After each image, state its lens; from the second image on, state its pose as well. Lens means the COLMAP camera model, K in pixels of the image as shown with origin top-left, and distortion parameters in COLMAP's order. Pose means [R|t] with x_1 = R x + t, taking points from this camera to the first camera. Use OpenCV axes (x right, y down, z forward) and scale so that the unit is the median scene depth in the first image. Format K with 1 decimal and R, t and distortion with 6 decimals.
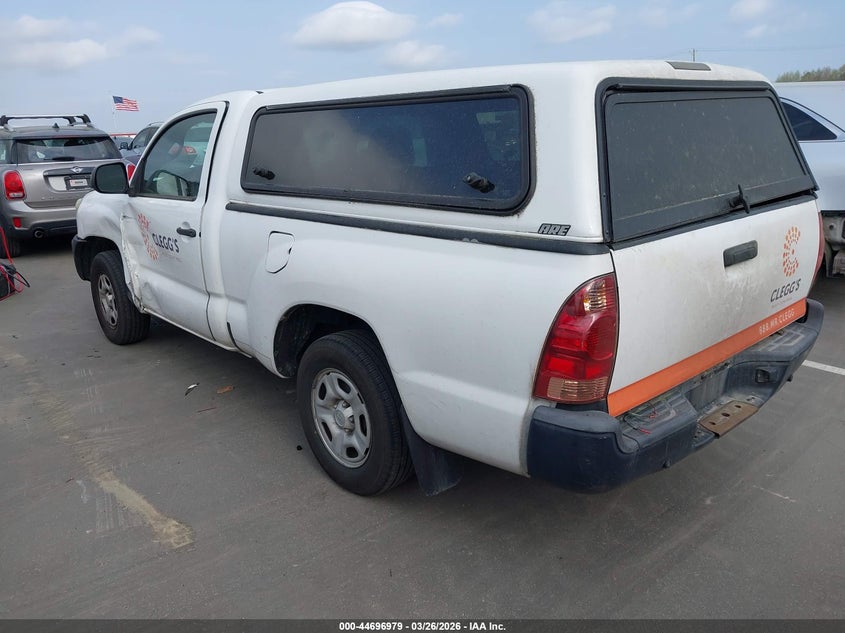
lens RADIAL K [[677.4, 0, 401.5], [0, 677.4, 314.1], [0, 0, 1]] dist [0.001737, -0.005119]
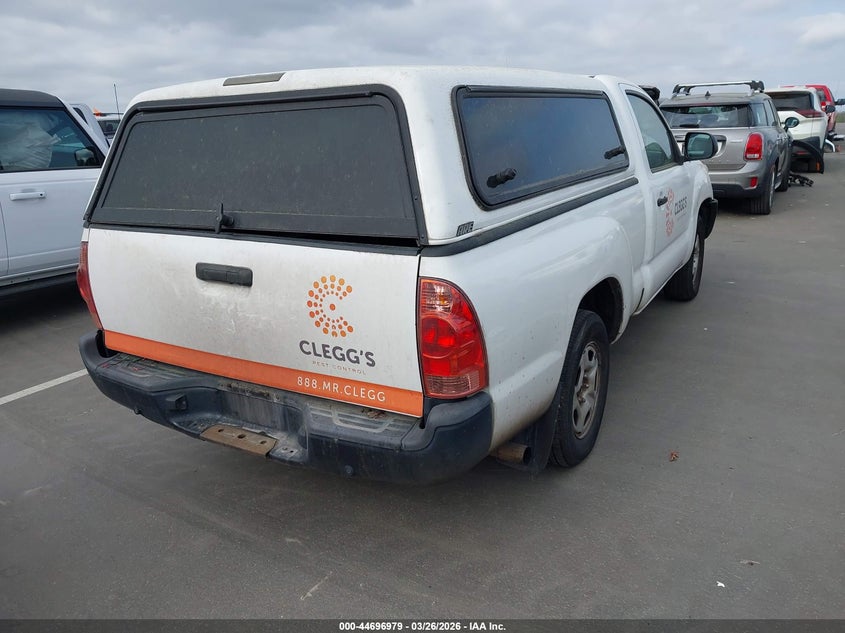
lens RADIAL K [[677.4, 0, 401.5], [0, 677.4, 314.1], [0, 0, 1]] dist [0.001737, -0.005119]
pose [[0.304613, 0.291198, -0.906871, 1.093989], [-0.230272, 0.946390, 0.226541, -0.232746], [0.924222, 0.139820, 0.355337, 0.660285]]
